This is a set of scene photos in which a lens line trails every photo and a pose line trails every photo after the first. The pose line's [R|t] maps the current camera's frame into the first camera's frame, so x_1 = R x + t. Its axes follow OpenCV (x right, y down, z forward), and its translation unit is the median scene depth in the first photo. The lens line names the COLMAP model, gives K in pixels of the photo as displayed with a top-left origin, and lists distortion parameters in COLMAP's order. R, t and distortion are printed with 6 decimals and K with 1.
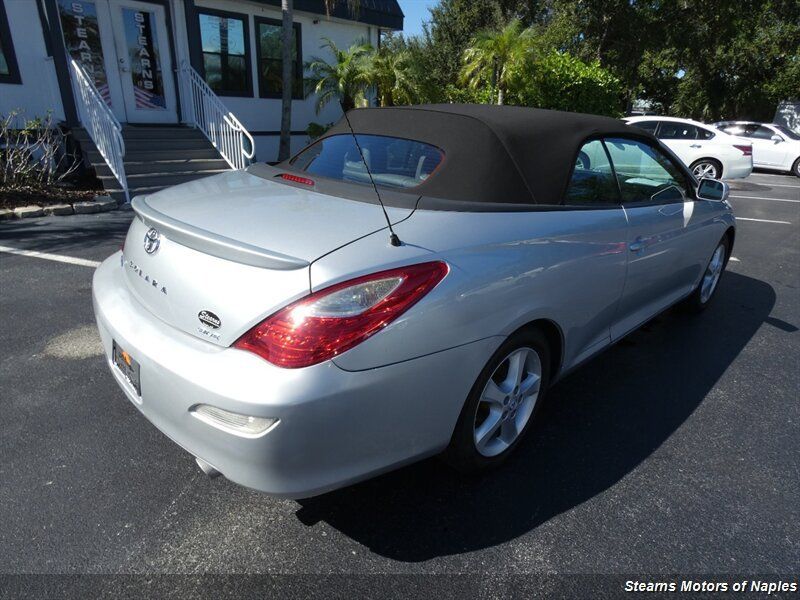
lens RADIAL K [[472.7, 0, 401.4], [0, 472.7, 301.7], [0, 0, 1]] dist [-0.005846, -0.002726]
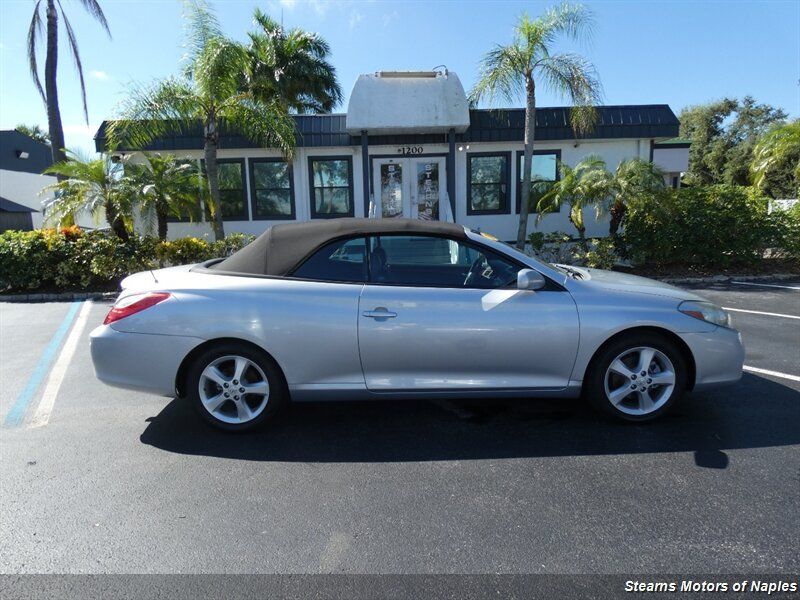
lens RADIAL K [[472.7, 0, 401.4], [0, 472.7, 301.7], [0, 0, 1]] dist [-0.005846, -0.002726]
pose [[0.713582, 0.055072, -0.698404, 0.394934], [-0.211305, 0.967398, -0.139613, 0.006208], [0.667946, 0.247202, 0.701954, 0.039328]]
